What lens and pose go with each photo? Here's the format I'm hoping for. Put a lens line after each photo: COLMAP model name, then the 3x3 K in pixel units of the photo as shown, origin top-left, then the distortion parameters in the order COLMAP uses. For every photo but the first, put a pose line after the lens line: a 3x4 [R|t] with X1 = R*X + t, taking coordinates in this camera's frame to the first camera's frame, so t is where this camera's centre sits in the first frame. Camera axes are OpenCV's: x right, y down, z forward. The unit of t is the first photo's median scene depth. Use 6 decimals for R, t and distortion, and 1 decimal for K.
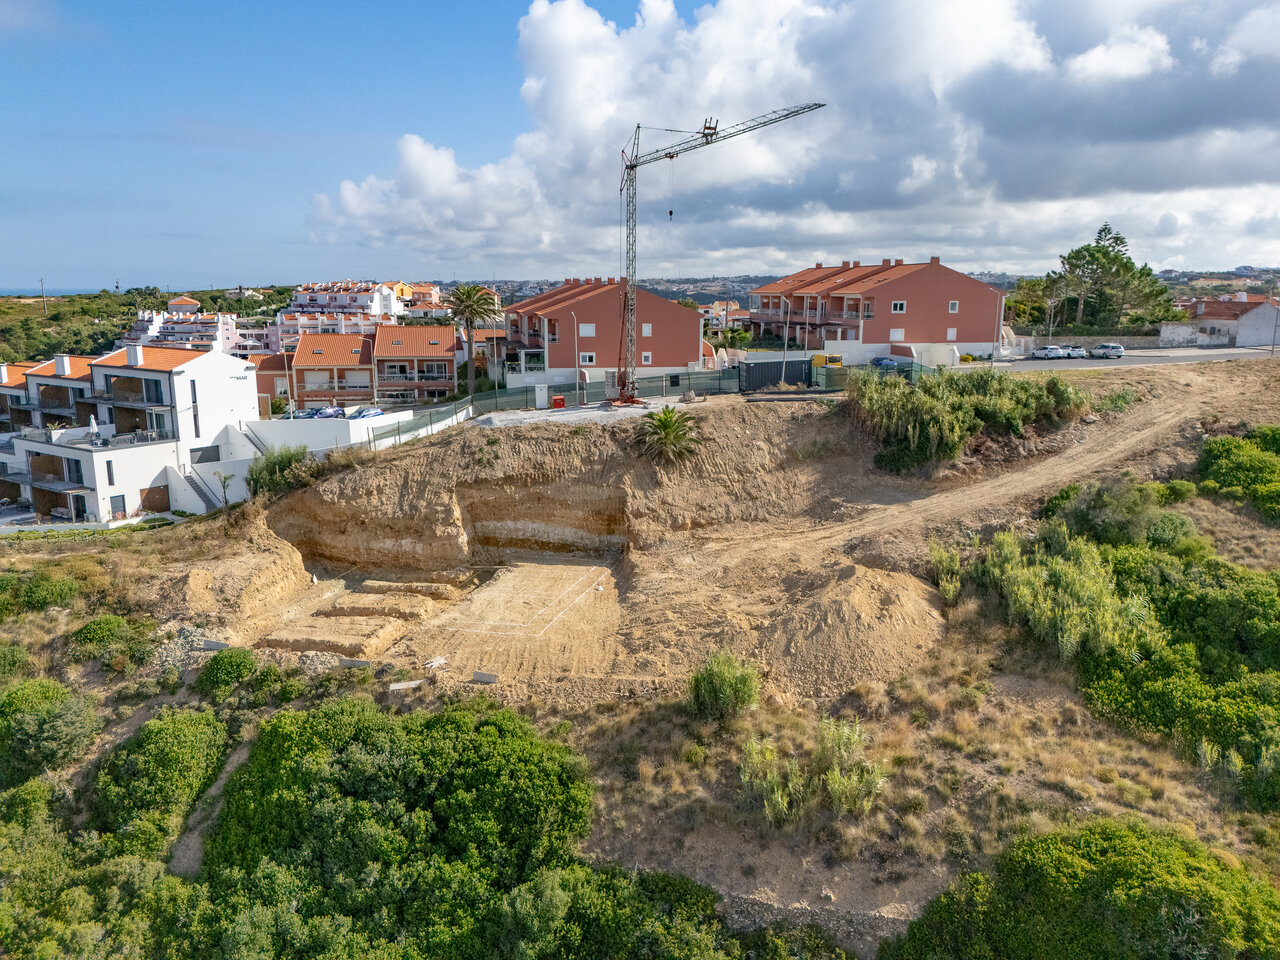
lens RADIAL K [[937.2, 0, 640.0], [0, 937.2, 480.0], [0, 0, 1]] dist [0.072483, -0.065262]
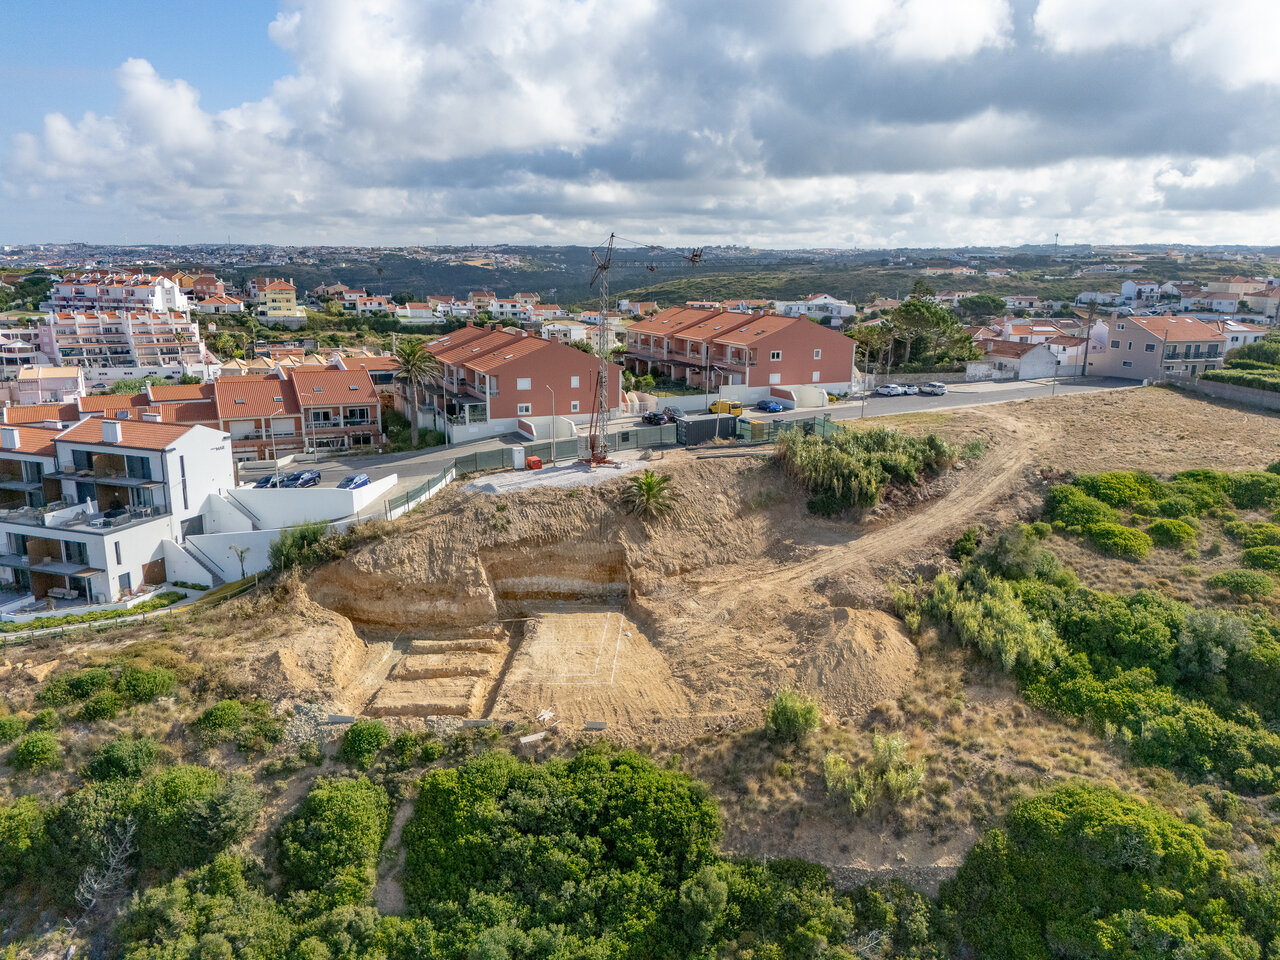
lens RADIAL K [[937.2, 0, 640.0], [0, 937.2, 480.0], [0, 0, 1]] dist [0.072483, -0.065262]
pose [[0.969234, -0.046770, 0.241656, -0.370586], [0.039245, 0.998586, 0.035862, -0.151108], [-0.242992, -0.025275, 0.969699, -0.217482]]
